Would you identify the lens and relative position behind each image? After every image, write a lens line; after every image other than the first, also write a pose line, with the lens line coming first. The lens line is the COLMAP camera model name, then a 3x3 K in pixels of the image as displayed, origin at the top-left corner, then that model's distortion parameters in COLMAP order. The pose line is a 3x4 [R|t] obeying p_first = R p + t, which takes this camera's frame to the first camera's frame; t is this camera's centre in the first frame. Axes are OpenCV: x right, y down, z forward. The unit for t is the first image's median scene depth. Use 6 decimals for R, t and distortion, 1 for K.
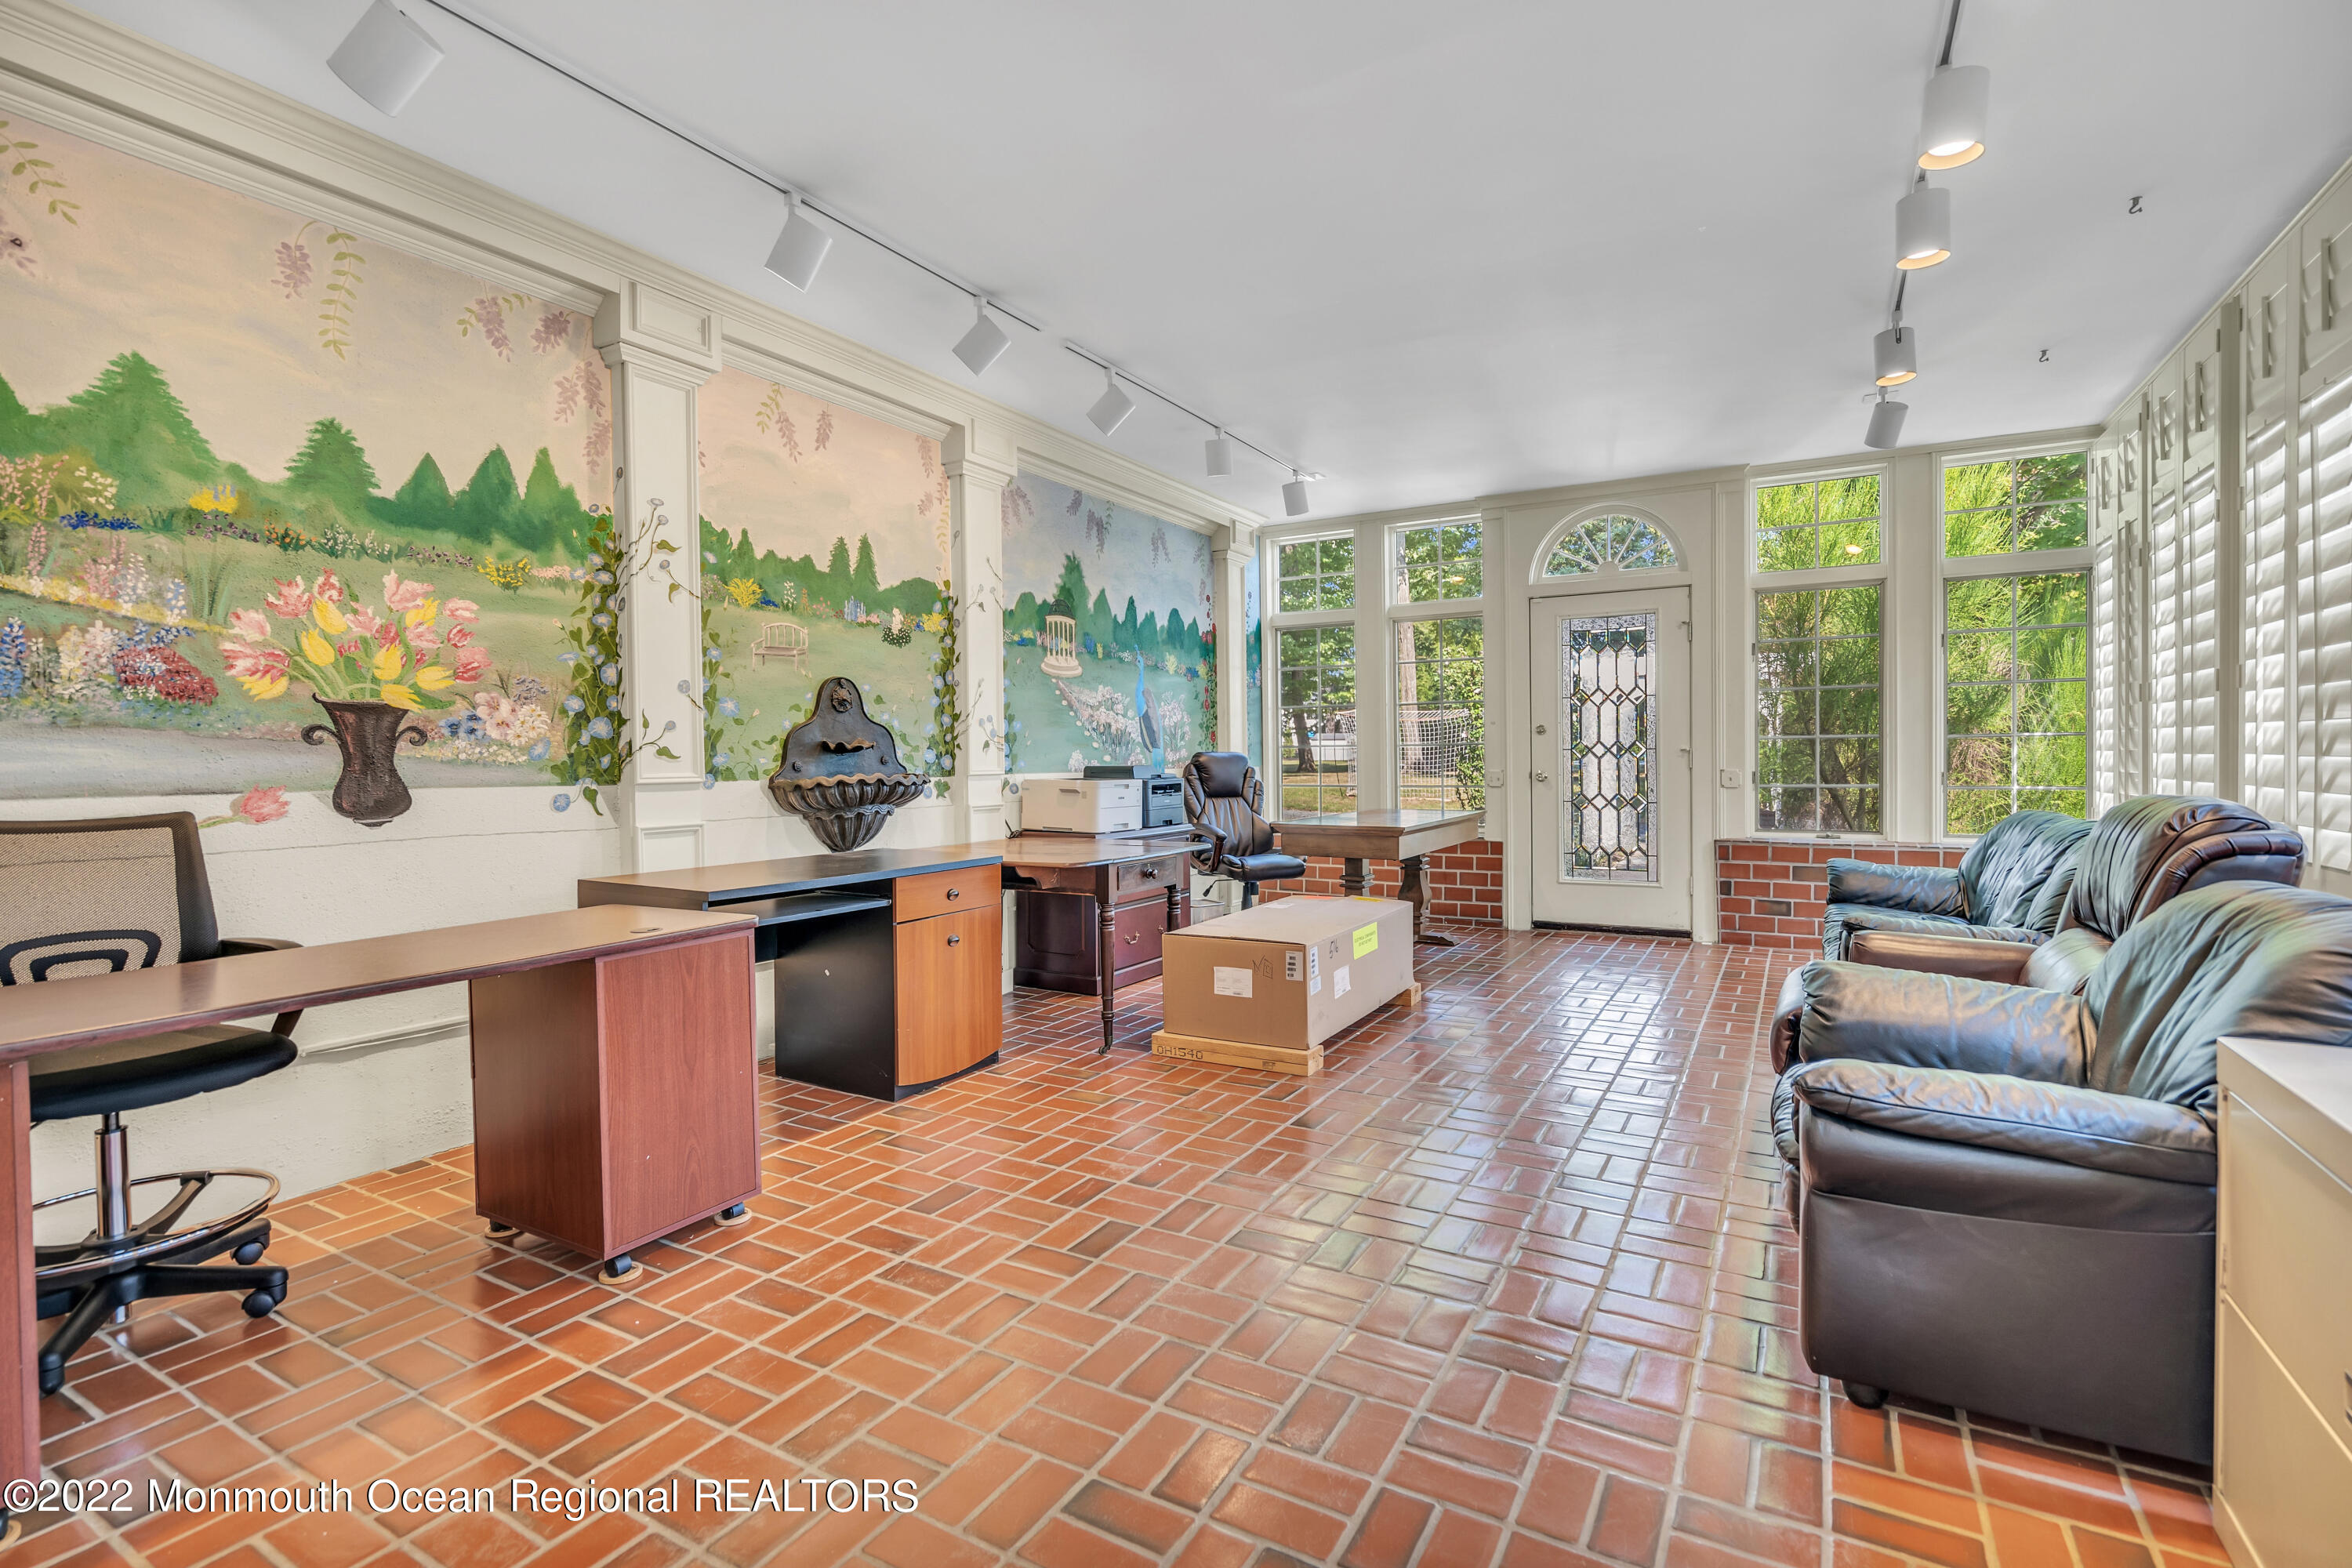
lens RADIAL K [[1071.8, 0, 1186.4], [0, 1071.8, 779.3], [0, 0, 1]] dist [-0.004123, 0.000948]
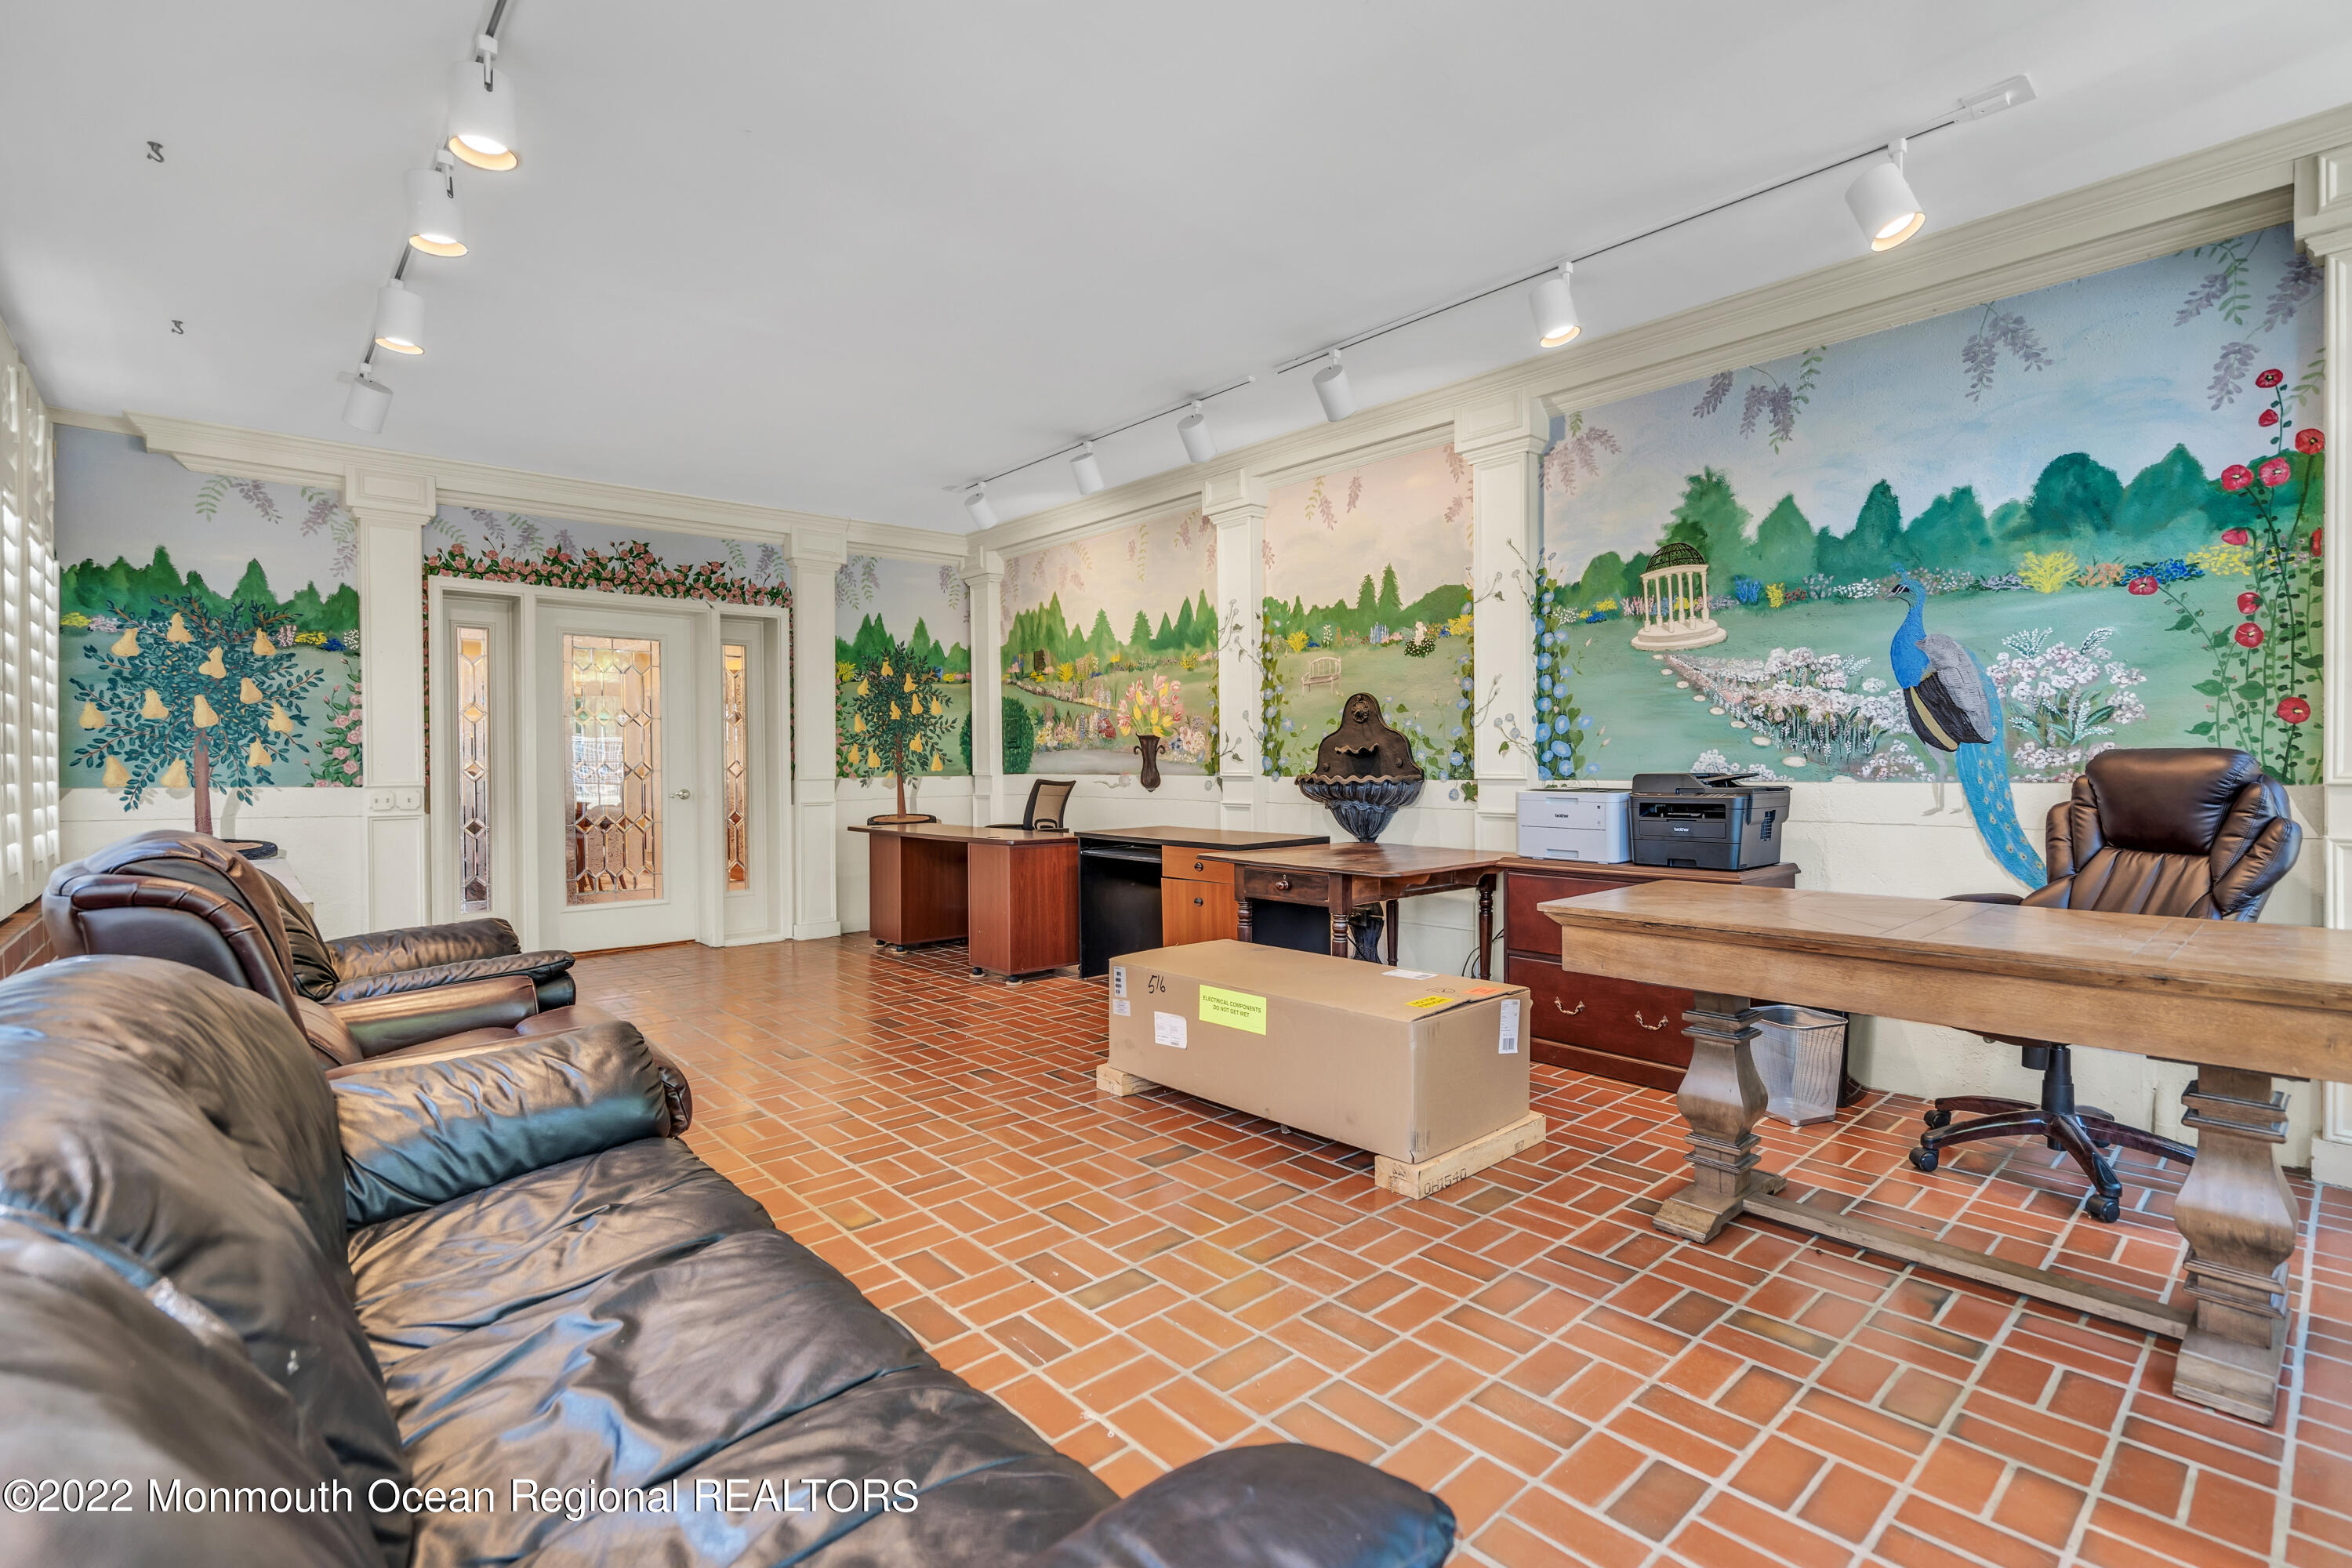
lens RADIAL K [[1071.8, 0, 1183.0], [0, 1071.8, 772.4], [0, 0, 1]] dist [-0.004123, 0.000948]
pose [[-0.306415, 0.010993, -0.951835, 0.856002], [-0.020174, 0.999634, 0.018039, -0.023958], [0.951684, 0.024730, -0.306081, 1.148148]]
